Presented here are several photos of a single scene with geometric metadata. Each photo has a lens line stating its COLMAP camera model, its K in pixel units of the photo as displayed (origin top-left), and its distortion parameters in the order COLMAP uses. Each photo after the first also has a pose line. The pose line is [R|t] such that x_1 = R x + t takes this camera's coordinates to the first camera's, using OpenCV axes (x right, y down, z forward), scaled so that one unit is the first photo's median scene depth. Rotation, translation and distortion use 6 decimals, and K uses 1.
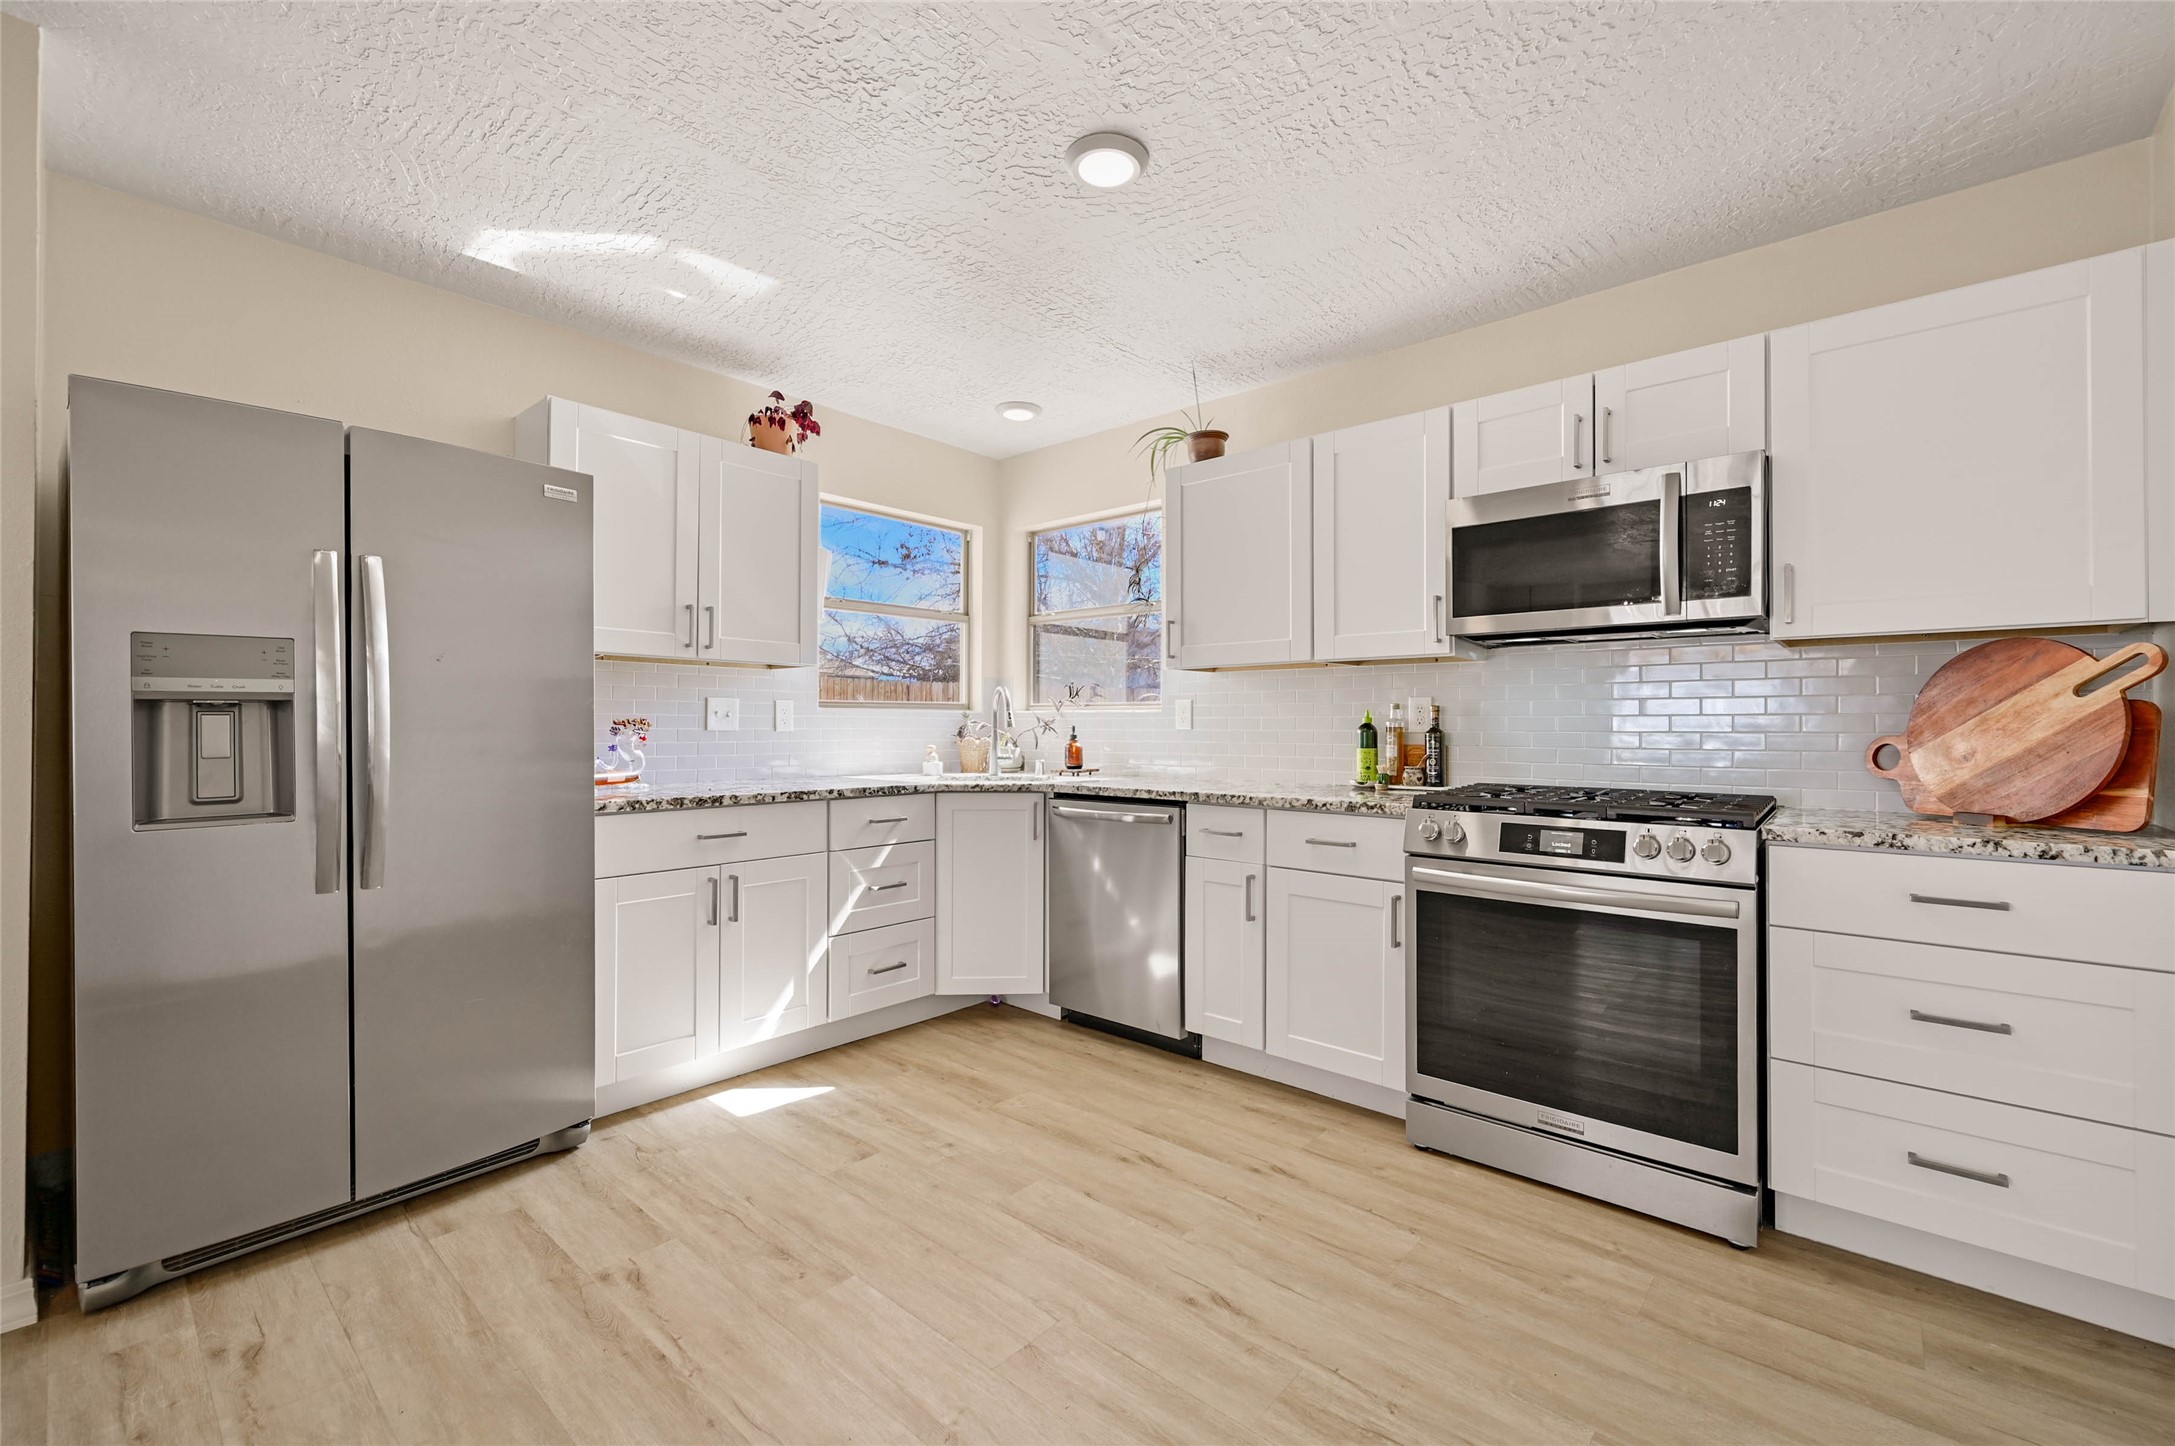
lens RADIAL K [[911.4, 0, 1083.6], [0, 911.4, 717.2], [0, 0, 1]] dist [-0.001159, 0.000084]
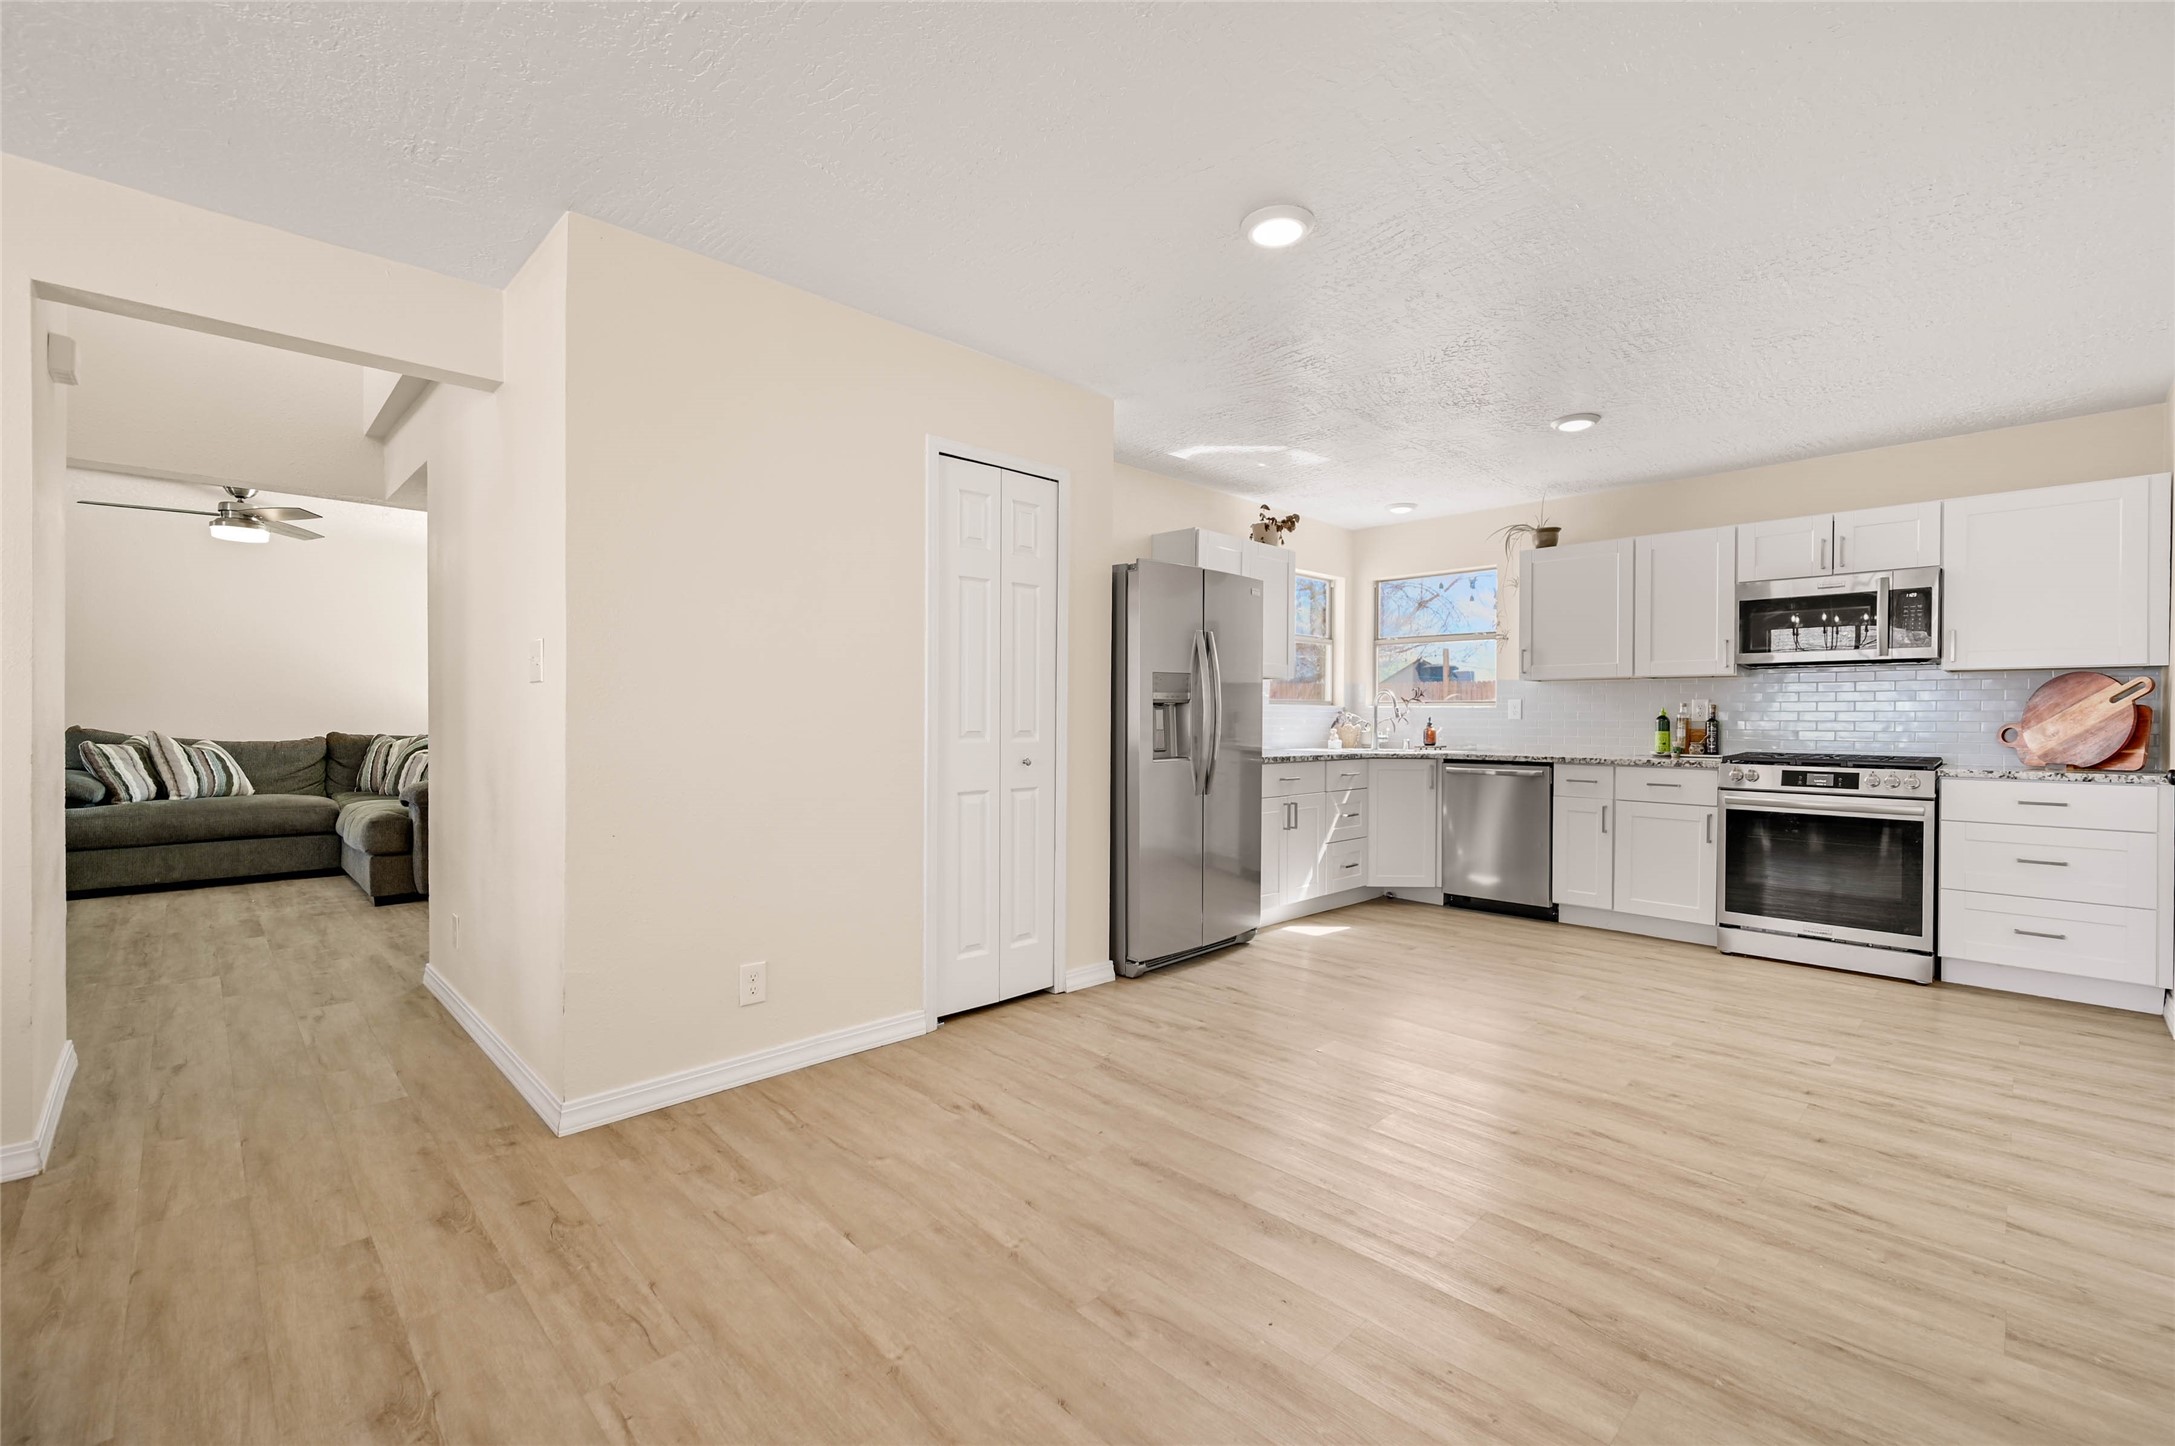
lens RADIAL K [[920.8, 0, 1087.5], [0, 920.8, 723.0], [0, 0, 1]] dist [-0.001408, 0.000540]
pose [[0.996748, 0.003679, -0.080499, -0.679931], [-0.002453, 0.999880, 0.015322, -0.003073], [0.080545, -0.015075, 0.996637, -0.826712]]
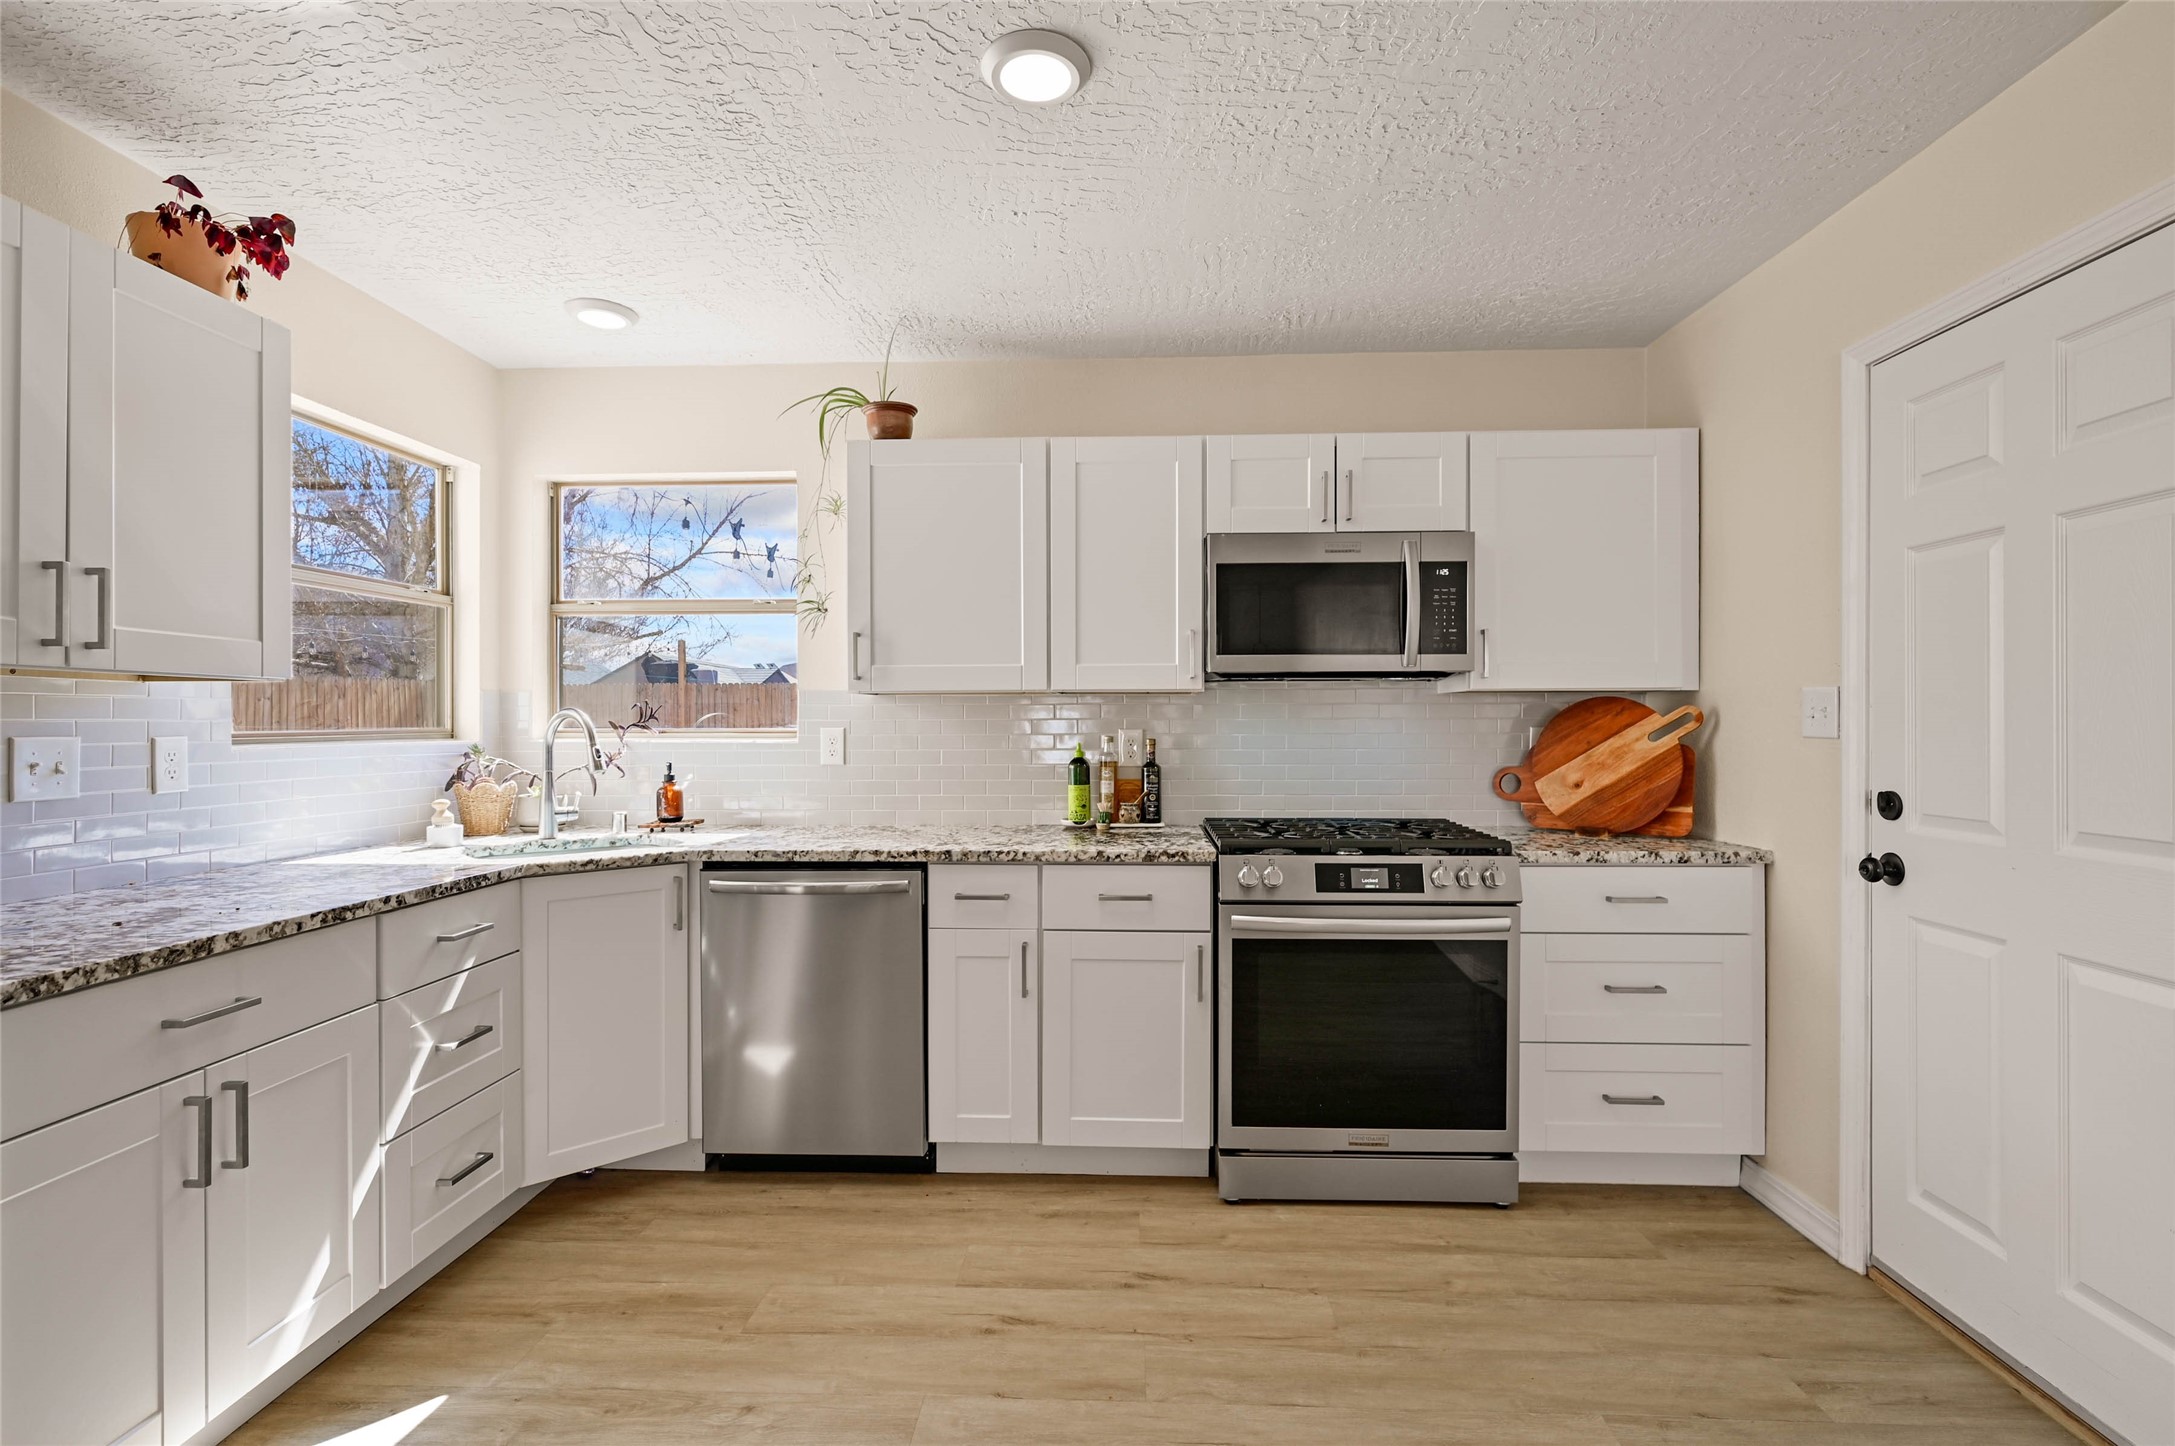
lens RADIAL K [[1009.9, 0, 1097.0], [0, 1009.9, 720.6], [0, 0, 1]] dist [-0.001618, -0.000019]
pose [[0.774599, -0.004063, 0.632440, -0.391683], [-0.000990, 0.999970, 0.007636, -0.046826], [-0.632452, -0.006541, 0.774572, 0.238200]]
